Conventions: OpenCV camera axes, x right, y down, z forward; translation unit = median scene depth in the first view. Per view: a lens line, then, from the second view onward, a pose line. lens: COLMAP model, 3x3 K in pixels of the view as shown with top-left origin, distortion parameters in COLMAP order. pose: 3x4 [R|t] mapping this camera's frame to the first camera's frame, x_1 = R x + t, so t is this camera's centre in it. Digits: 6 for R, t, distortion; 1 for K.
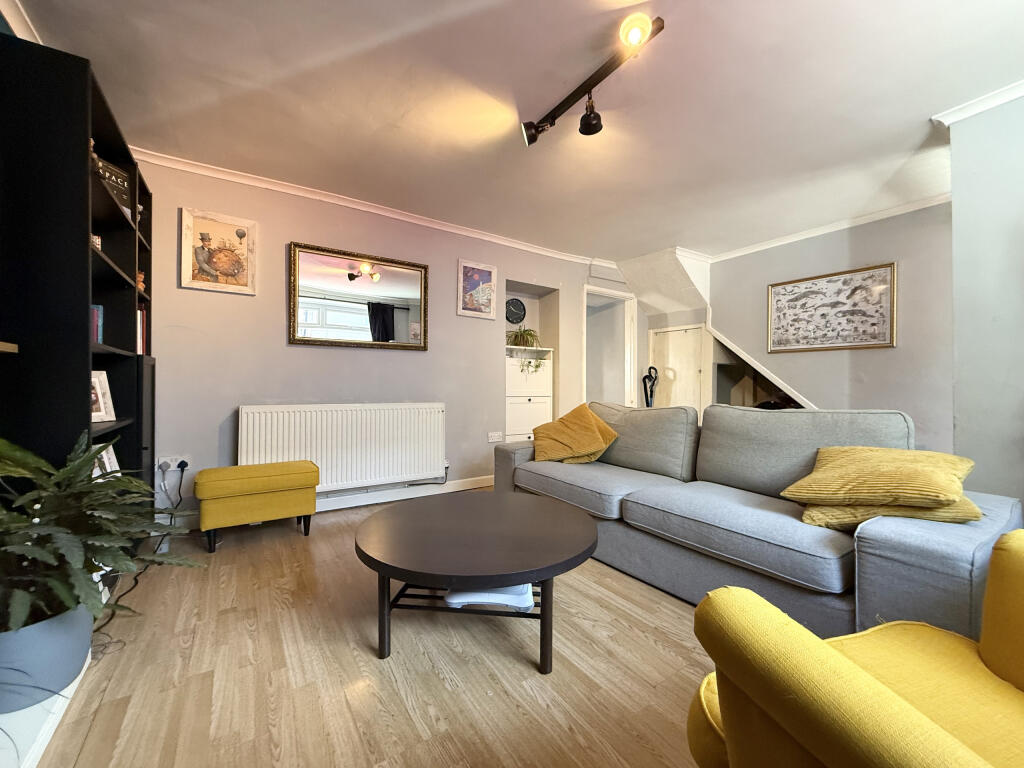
lens RADIAL K [[409.0, 0, 509.7], [0, 409.0, 383.8], [0, 0, 1]] dist [0.001096, 0.000061]
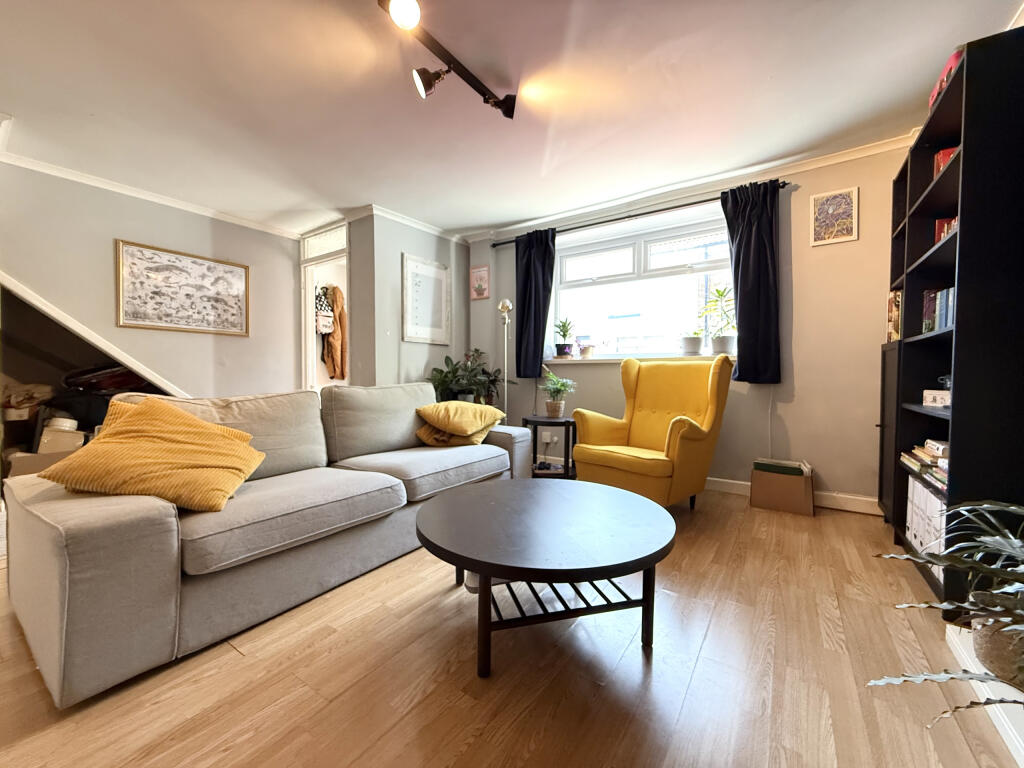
lens RADIAL K [[409.0, 0, 509.7], [0, 409.0, 383.8], [0, 0, 1]] dist [0.001096, 0.000061]
pose [[-0.364026, -0.028105, 0.930965, -0.429645], [-0.008349, 0.999603, 0.026913, 0.009438], [-0.931351, 0.002024, -0.364116, 0.662319]]
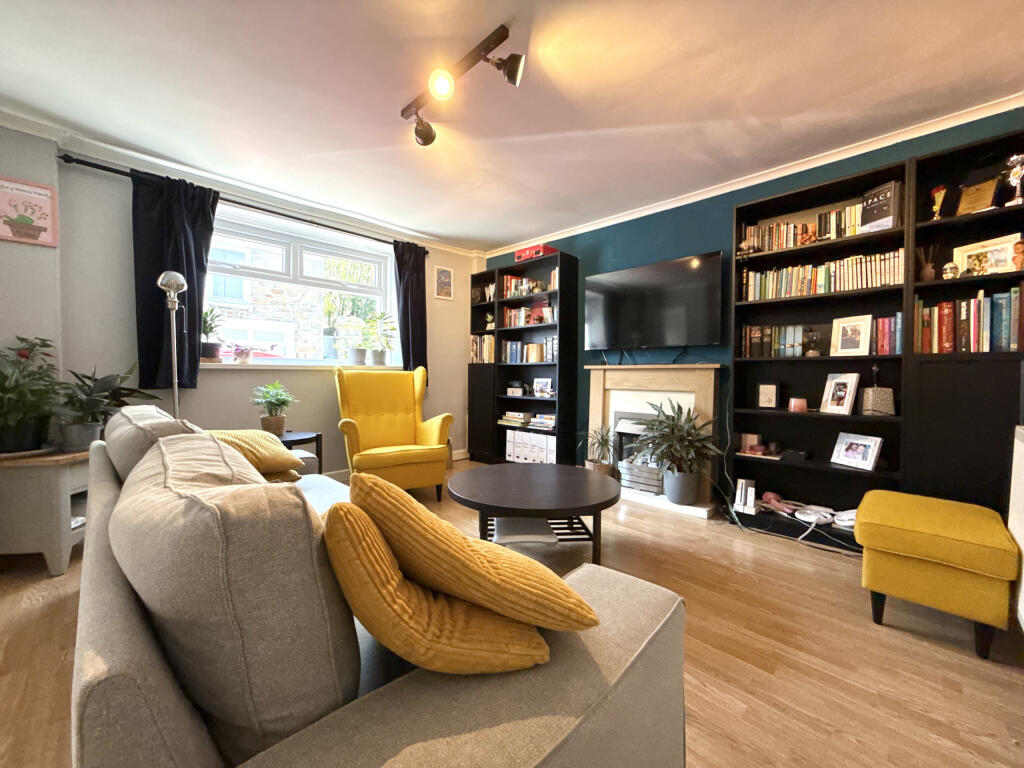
lens RADIAL K [[409.0, 0, 509.7], [0, 409.0, 383.8], [0, 0, 1]] dist [0.001096, 0.000061]
pose [[-0.981598, -0.003140, -0.190933, 0.132247], [-0.006401, 0.999844, 0.016461, -0.003052], [0.190852, 0.017380, -0.981465, 1.097162]]
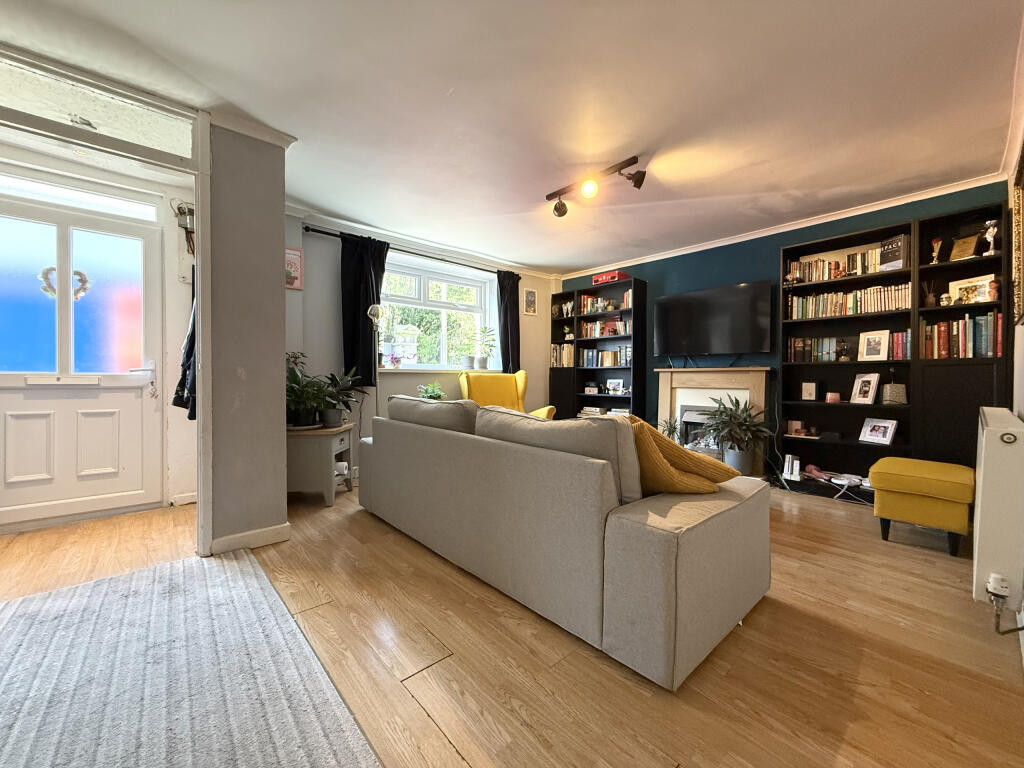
lens RADIAL K [[409.0, 0, 509.7], [0, 409.0, 383.8], [0, 0, 1]] dist [0.001096, 0.000061]
pose [[-0.991678, -0.002970, -0.128707, 0.371487], [-0.003918, 0.999967, 0.007115, 0.006693], [0.128682, 0.007560, -0.991657, 1.341470]]
